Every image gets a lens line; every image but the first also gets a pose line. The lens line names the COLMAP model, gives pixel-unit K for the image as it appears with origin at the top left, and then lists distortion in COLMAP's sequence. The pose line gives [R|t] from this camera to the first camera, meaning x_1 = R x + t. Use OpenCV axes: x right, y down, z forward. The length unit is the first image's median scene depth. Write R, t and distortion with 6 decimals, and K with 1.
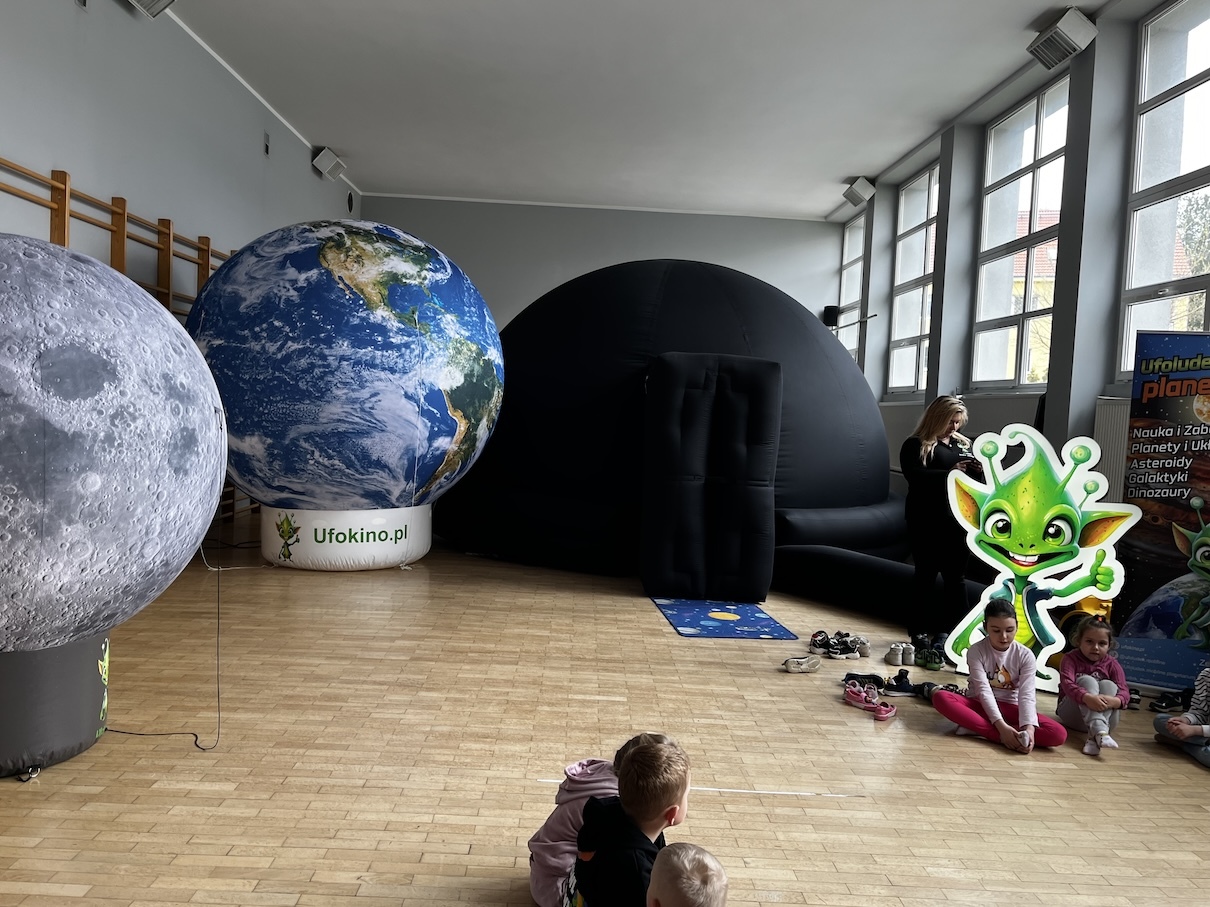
lens RADIAL K [[969.9, 0, 601.7], [0, 969.9, 451.1], [0, 0, 1]] dist [0.014598, 0.000269]
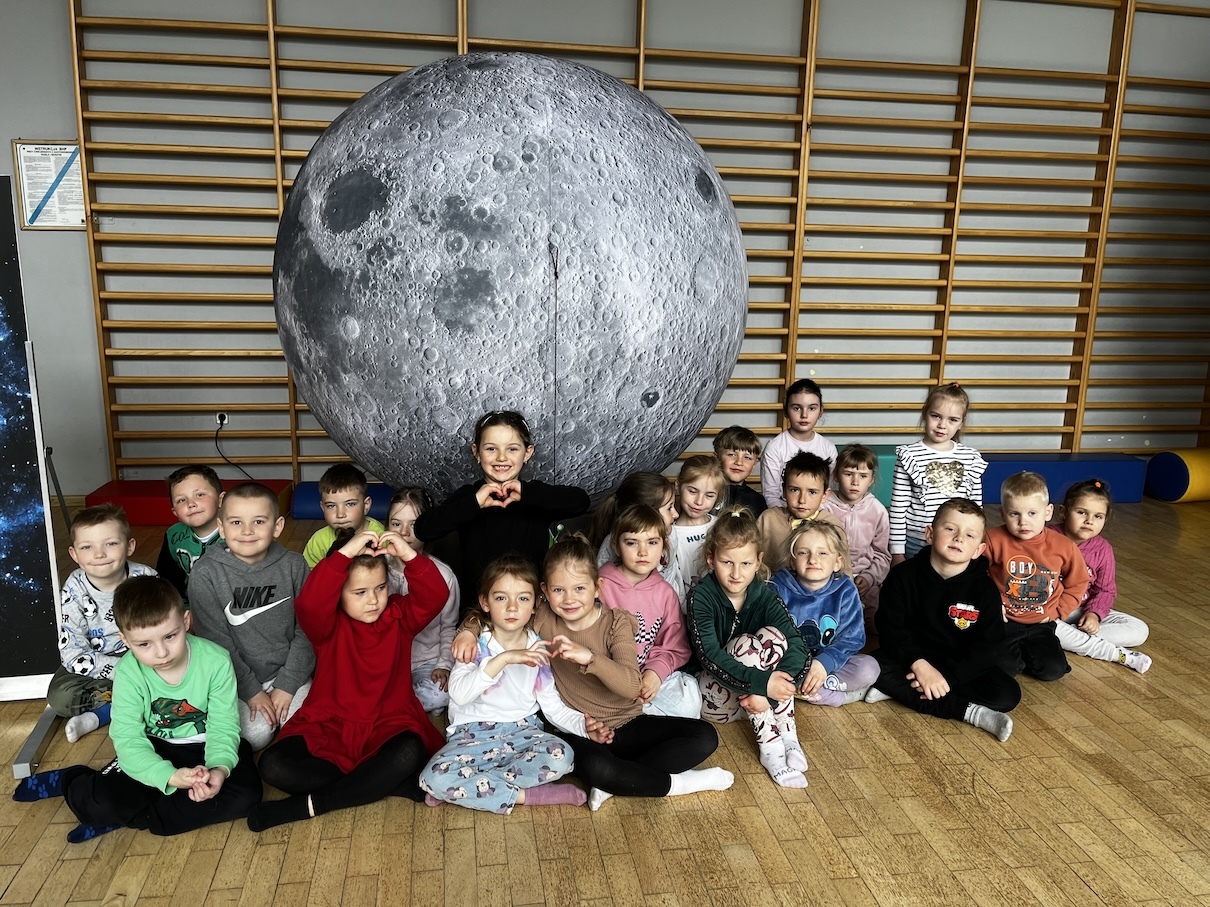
lens RADIAL K [[969.9, 0, 604.9], [0, 969.9, 464.1], [0, 0, 1]] dist [0.014598, 0.000269]
pose [[0.147497, 0.178413, -0.972838, 0.329927], [-0.062948, 0.983295, 0.170787, -0.009604], [0.987057, 0.036048, 0.156263, 0.928929]]
